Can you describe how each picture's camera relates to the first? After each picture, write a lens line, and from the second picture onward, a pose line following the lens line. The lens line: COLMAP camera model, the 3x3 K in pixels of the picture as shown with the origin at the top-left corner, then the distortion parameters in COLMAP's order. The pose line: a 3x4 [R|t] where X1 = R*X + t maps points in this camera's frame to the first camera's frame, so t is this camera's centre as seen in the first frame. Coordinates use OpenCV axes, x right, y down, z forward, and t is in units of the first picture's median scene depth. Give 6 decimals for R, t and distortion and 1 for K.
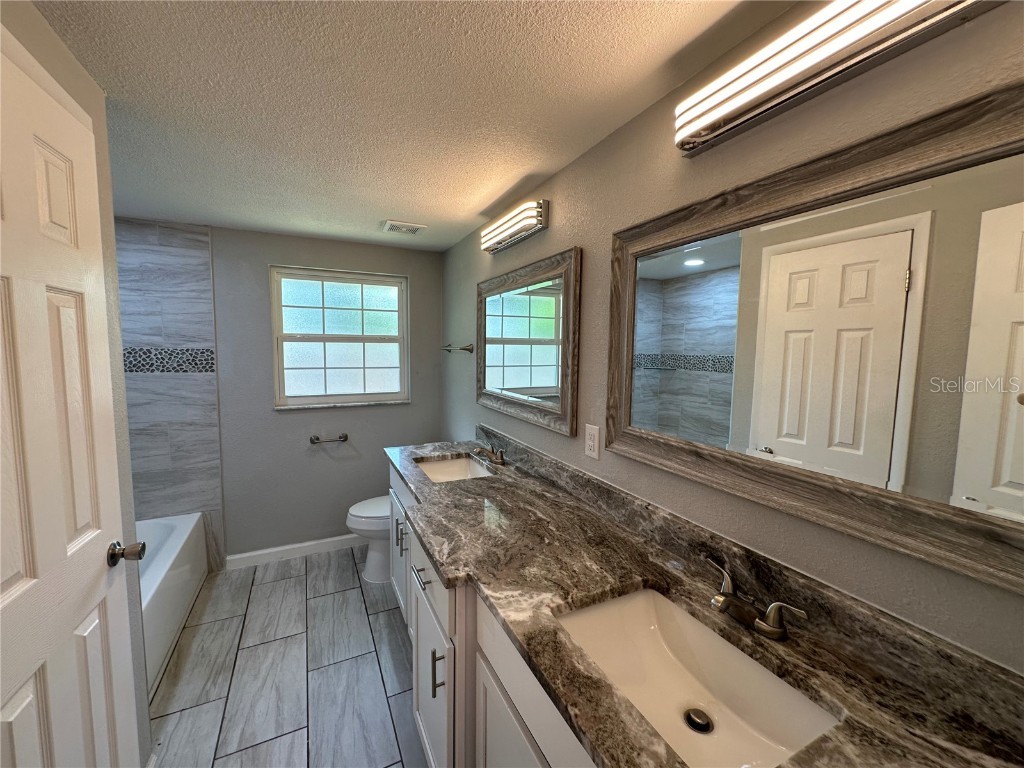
lens RADIAL K [[410.8, 0, 517.1], [0, 410.8, 393.2], [0, 0, 1]] dist [-0.003949, 0.001705]
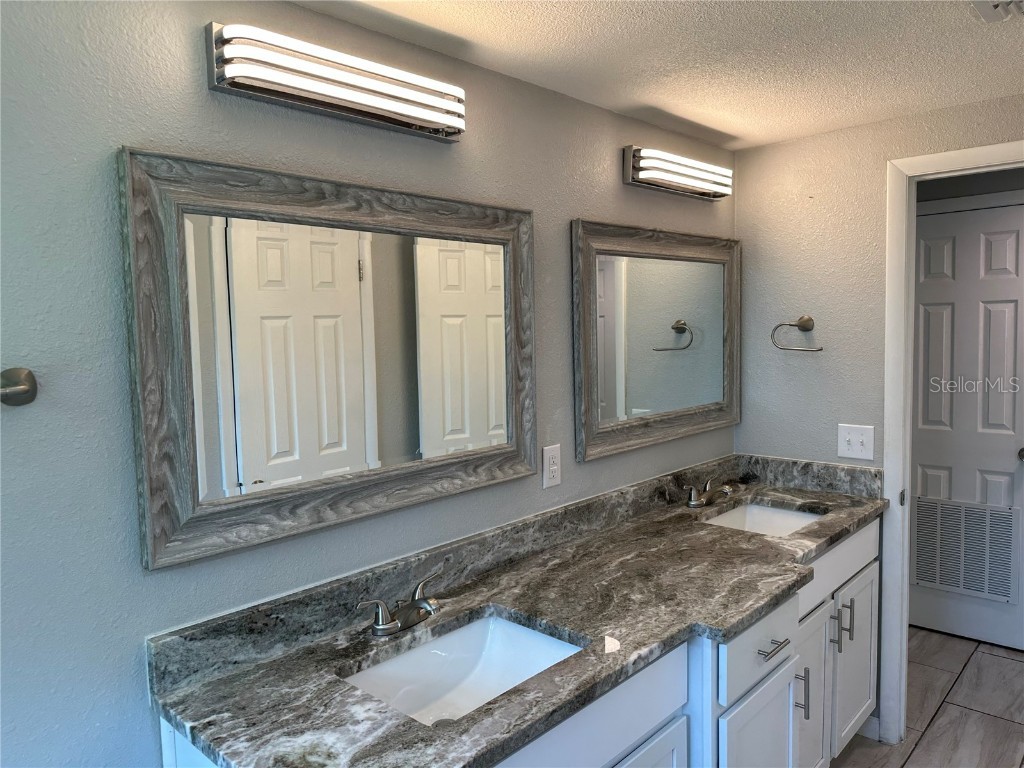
lens RADIAL K [[715.5, 0, 506.7], [0, 715.5, 383.2], [0, 0, 1]] dist [0.054429, -0.065034]
pose [[-0.342102, -0.091435, 0.935204, -1.000255], [0.113256, 0.983987, 0.137635, -0.225330], [-0.932813, 0.153003, -0.326268, 1.423875]]
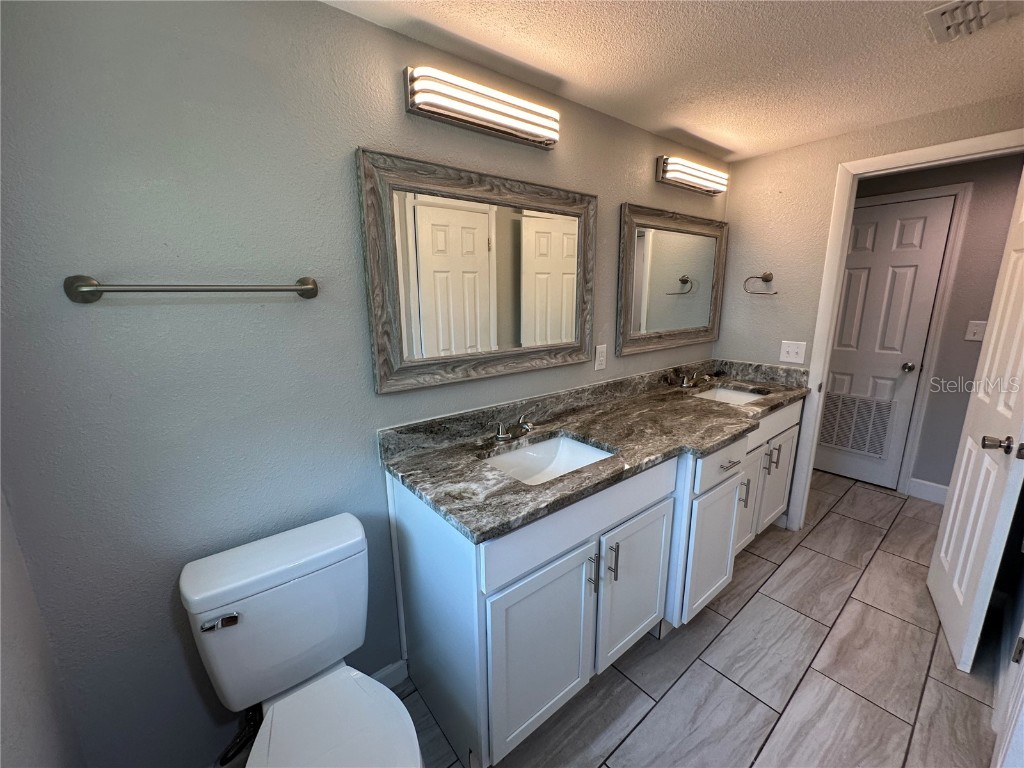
lens RADIAL K [[410.8, 0, 512.3], [0, 410.8, 385.3], [0, 0, 1]] dist [-0.003949, 0.001705]
pose [[-0.208168, -0.236048, 0.949183, -0.982286], [0.106789, 0.959156, 0.261948, -0.164408], [-0.972246, 0.155891, -0.174458, 1.441157]]
